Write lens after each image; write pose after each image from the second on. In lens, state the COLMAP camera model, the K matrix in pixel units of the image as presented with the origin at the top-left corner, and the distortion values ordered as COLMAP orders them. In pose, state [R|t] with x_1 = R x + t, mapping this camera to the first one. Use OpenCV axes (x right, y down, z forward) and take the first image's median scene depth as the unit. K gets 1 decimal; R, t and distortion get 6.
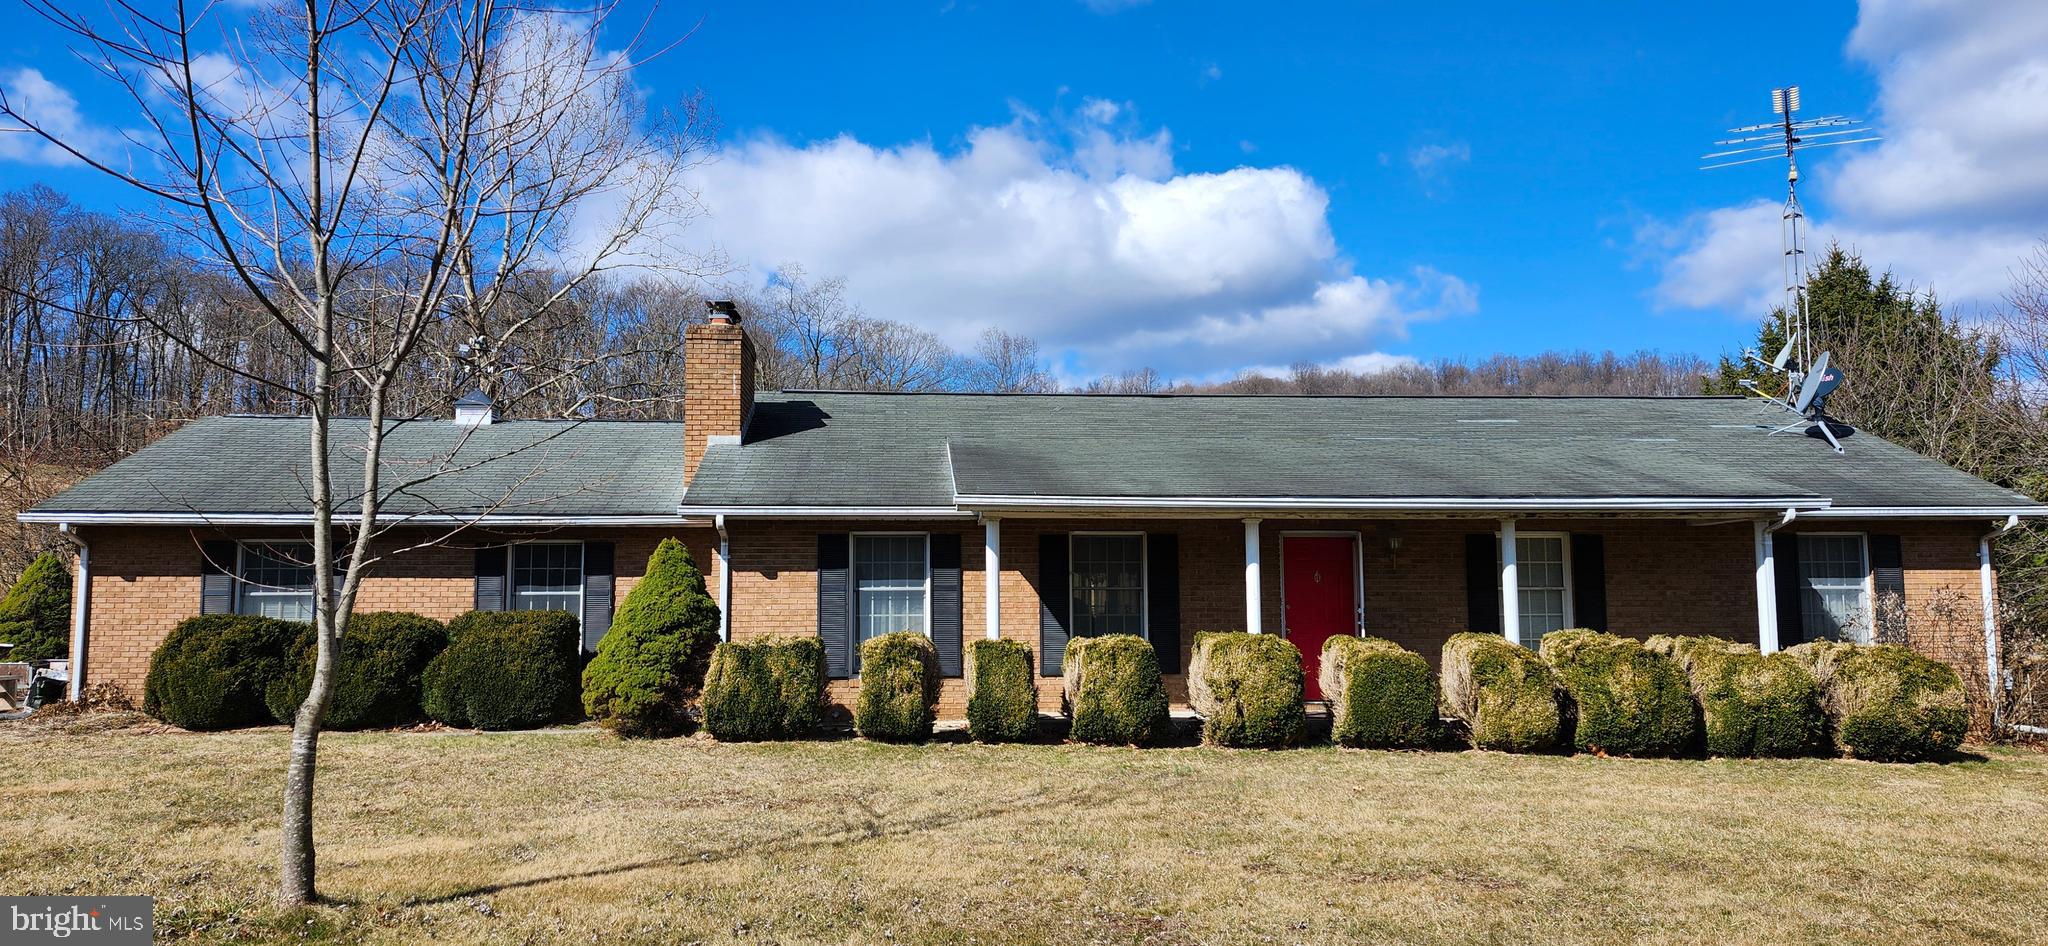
lens RADIAL K [[1258.9, 0, 1016.1], [0, 1258.9, 498.6], [0, 0, 1]] dist [0.098230, -0.098163]
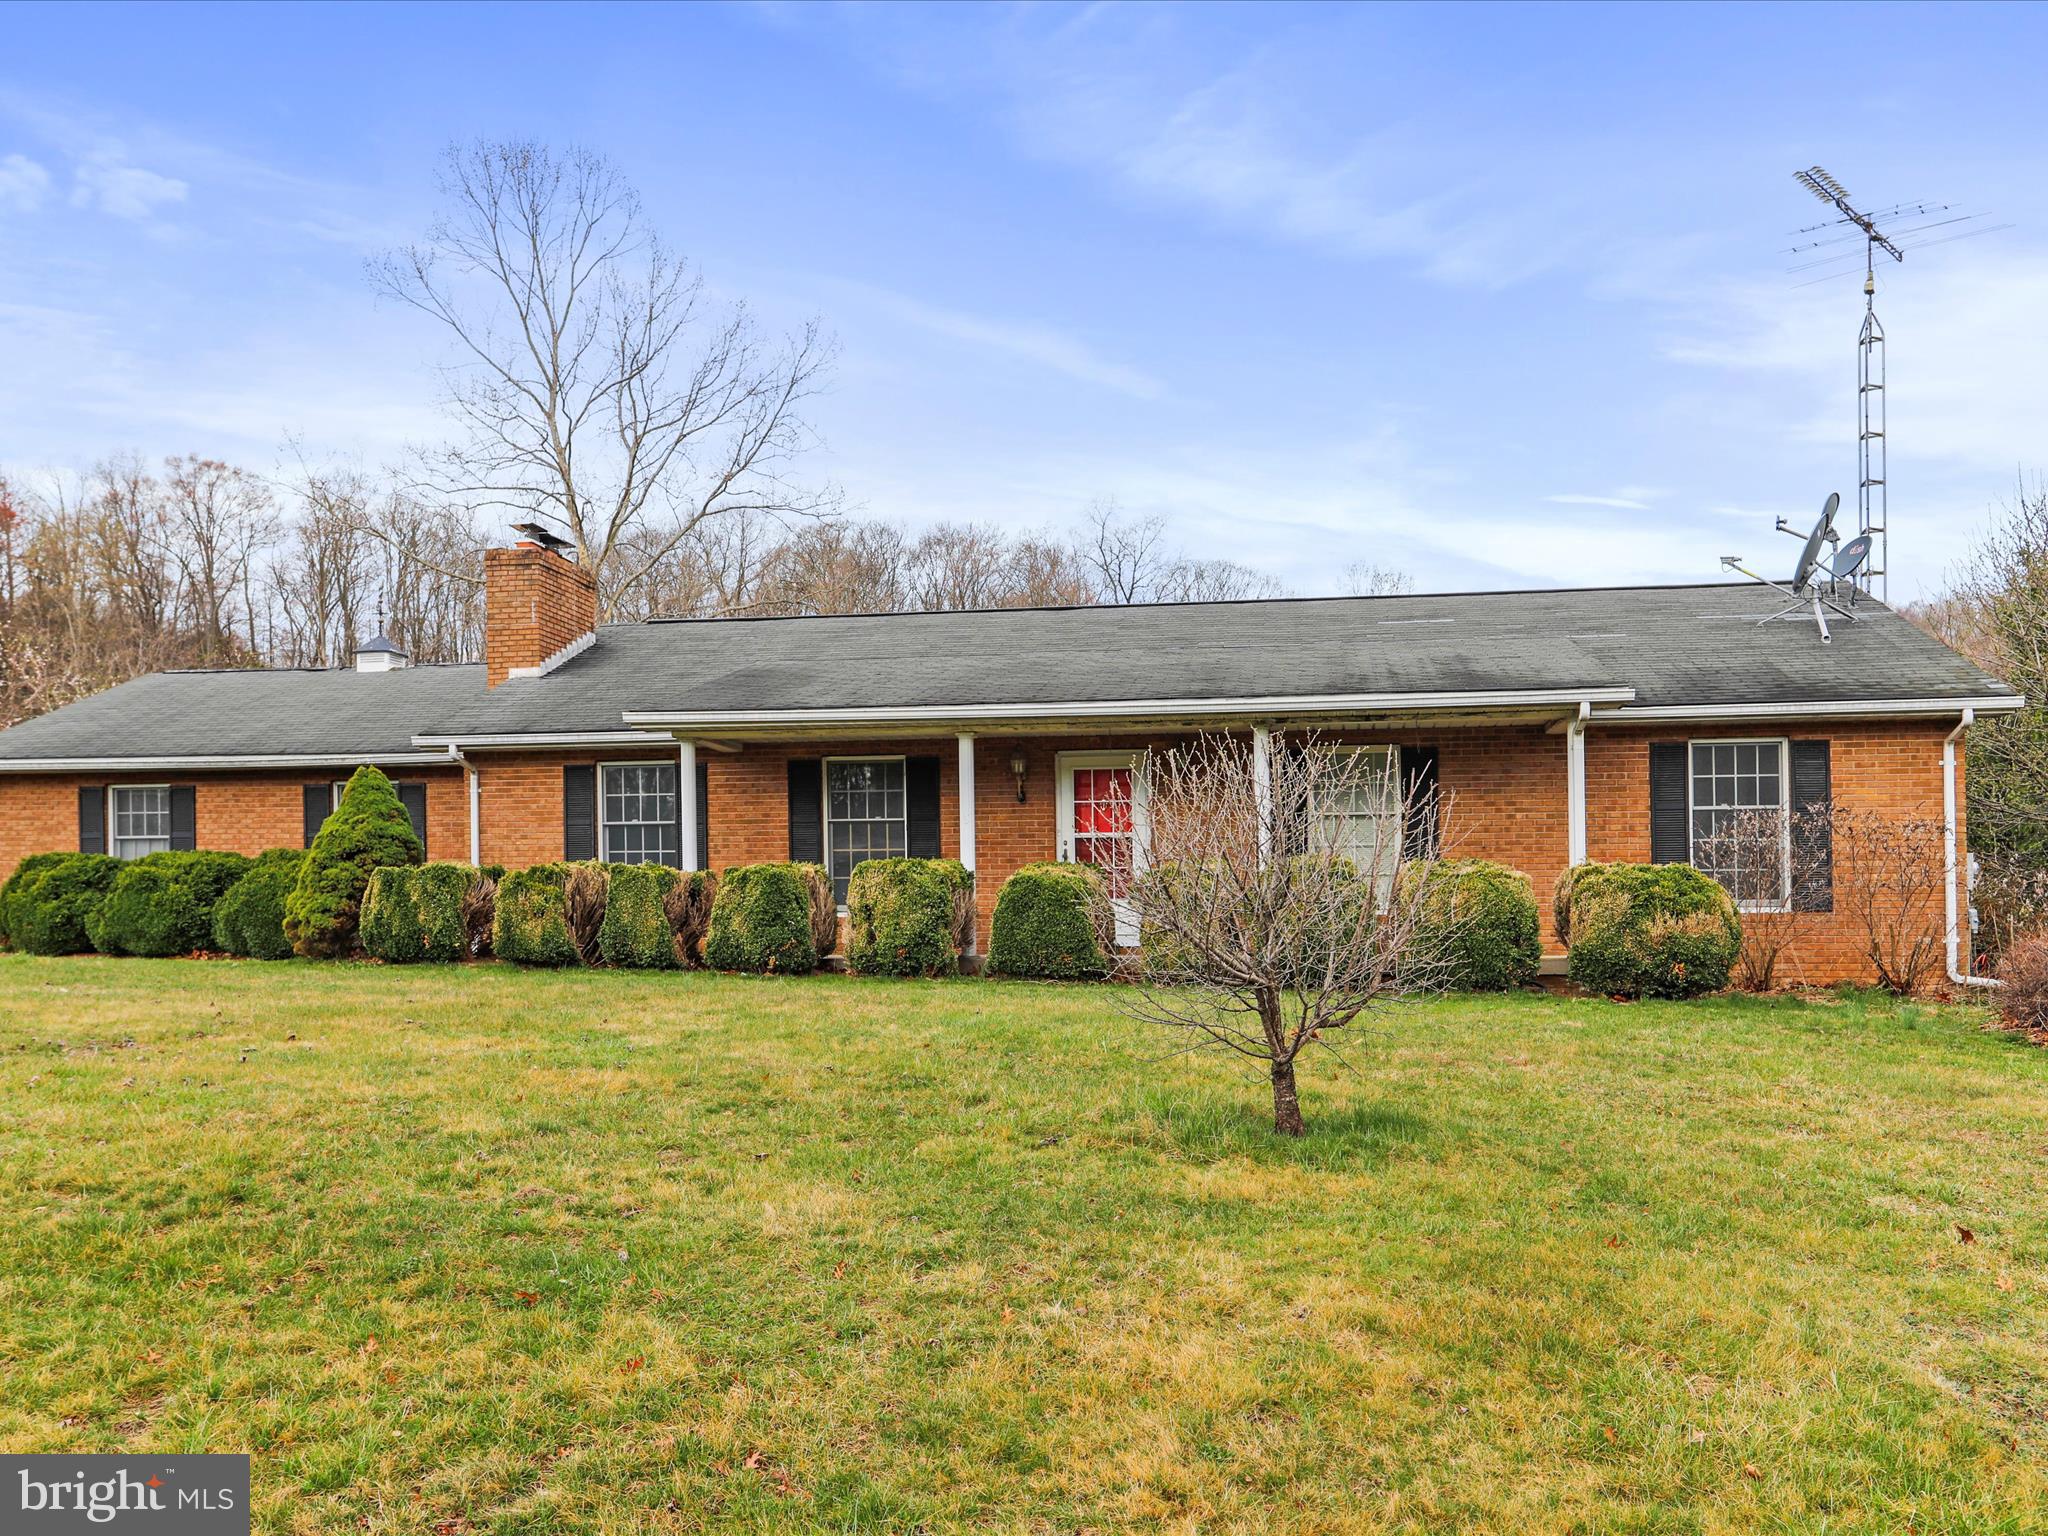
lens RADIAL K [[1510.0, 0, 1052.6], [0, 1510.0, 914.9], [0, 0, 1]] dist [-0.003116, 0.002941]
pose [[0.973232, 0.001443, -0.229821, 0.489255], [0.019650, 0.995796, 0.089464, 0.048927], [0.228984, -0.091586, 0.969112, -0.024037]]
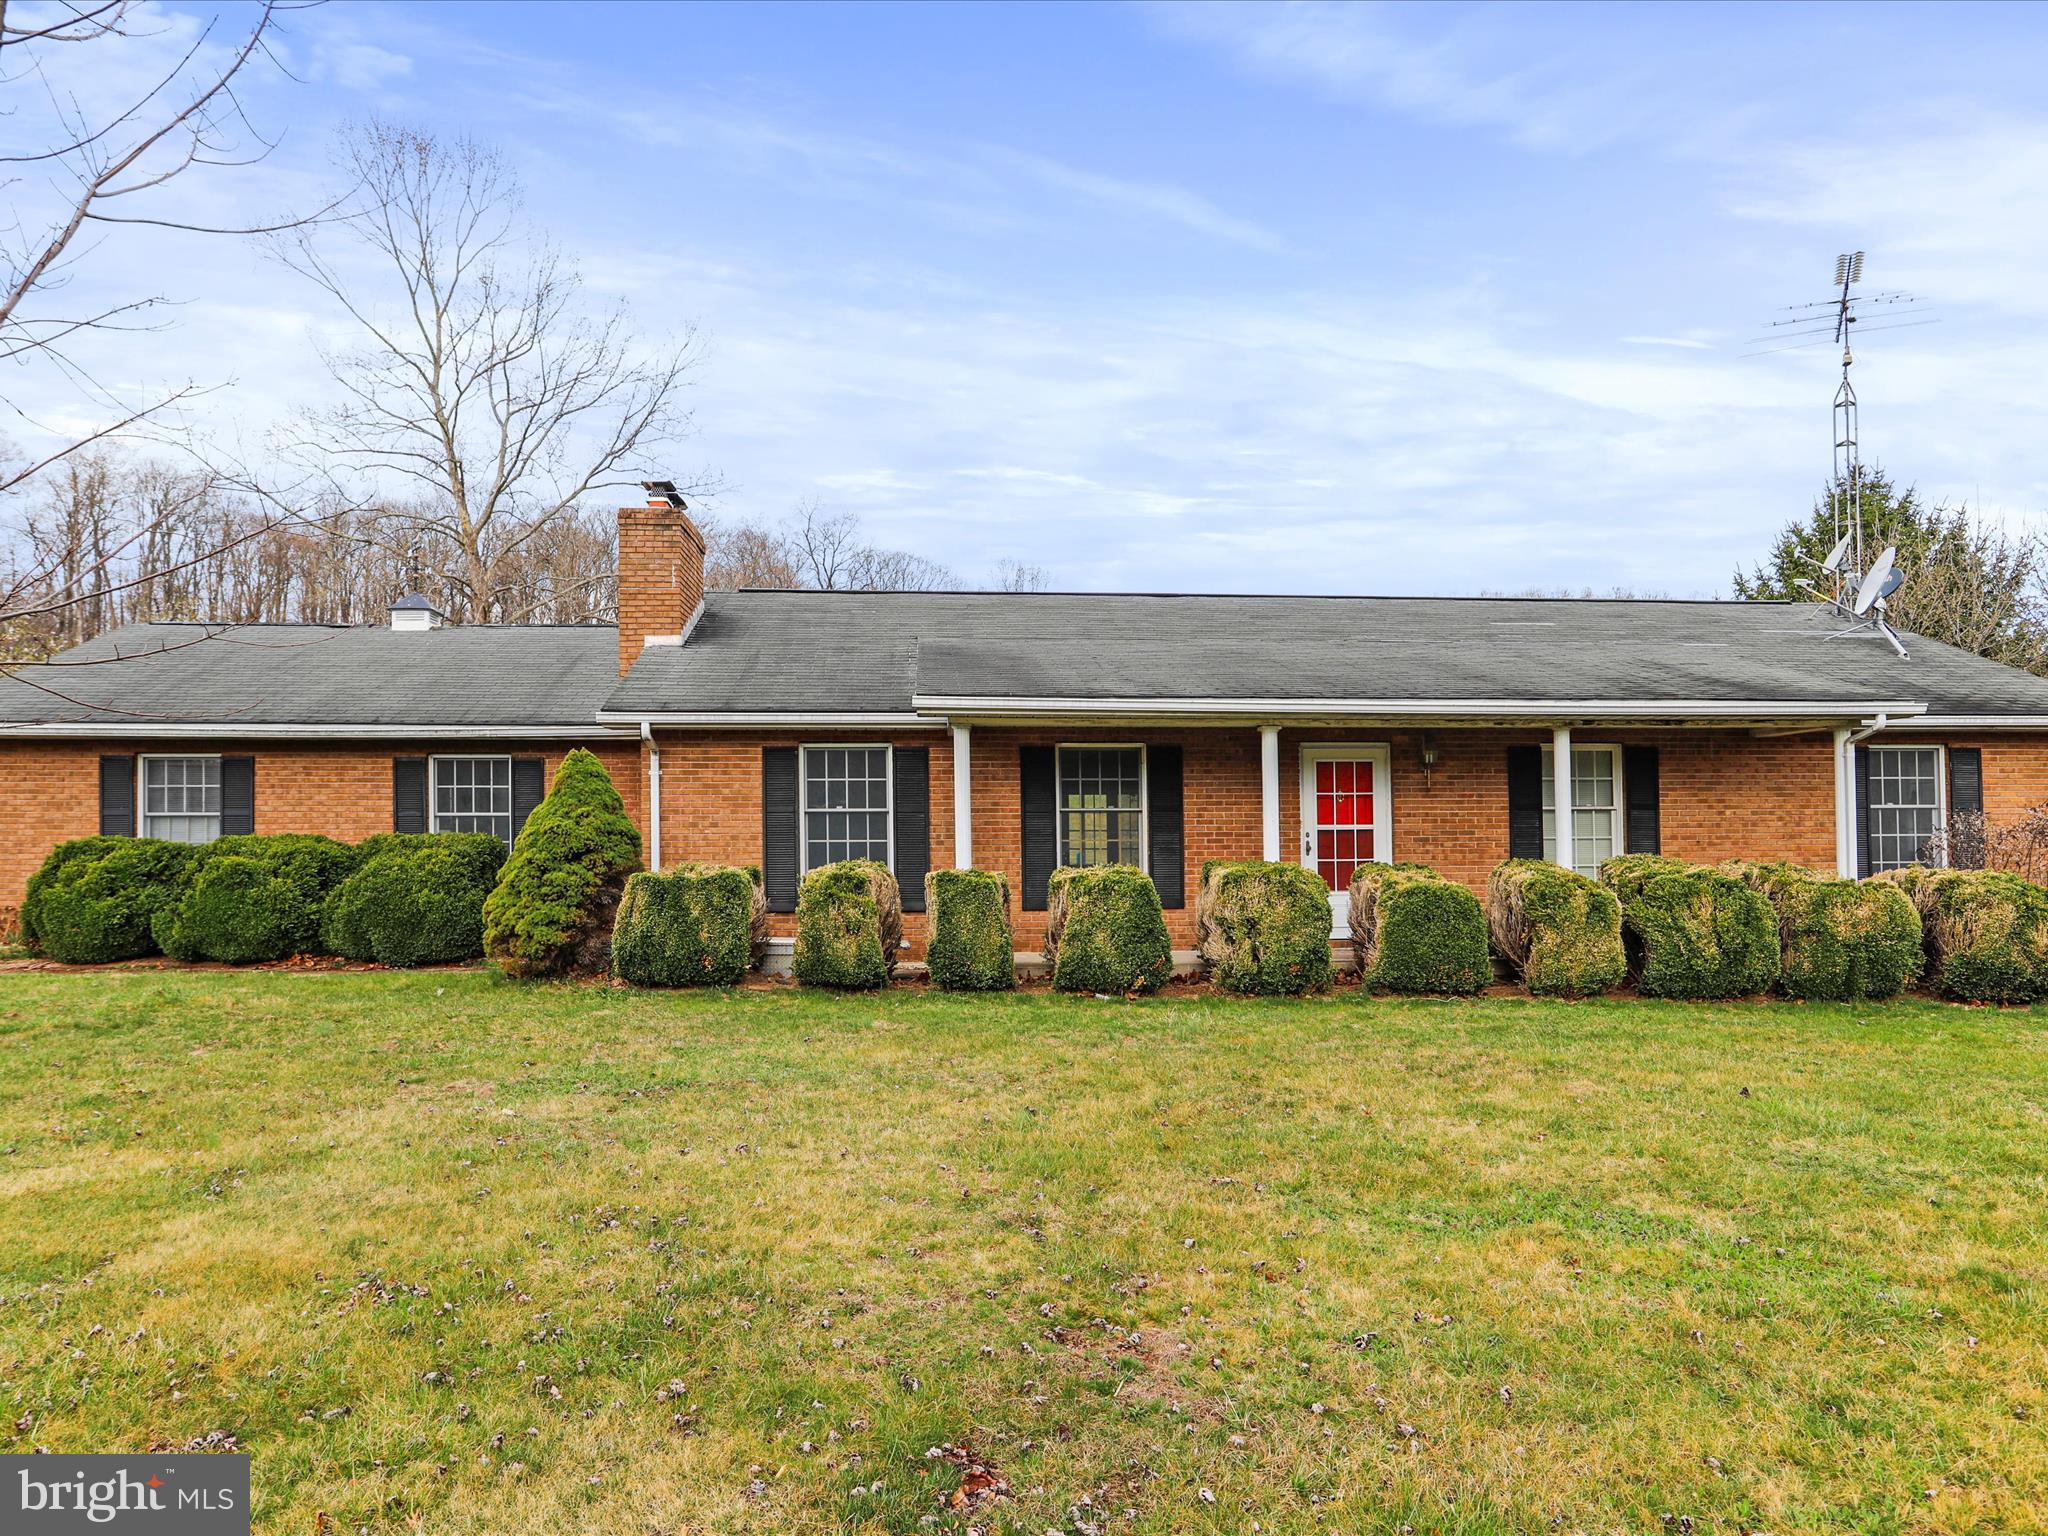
lens RADIAL K [[1210.5, 0, 1016.9], [0, 1210.5, 818.7], [0, 0, 1]] dist [-0.038080, 0.023559]
pose [[0.999992, -0.000157, -0.004096, 0.020438], [0.000476, 0.996961, 0.077899, 0.014196], [0.004071, -0.077900, 0.996953, 0.187914]]
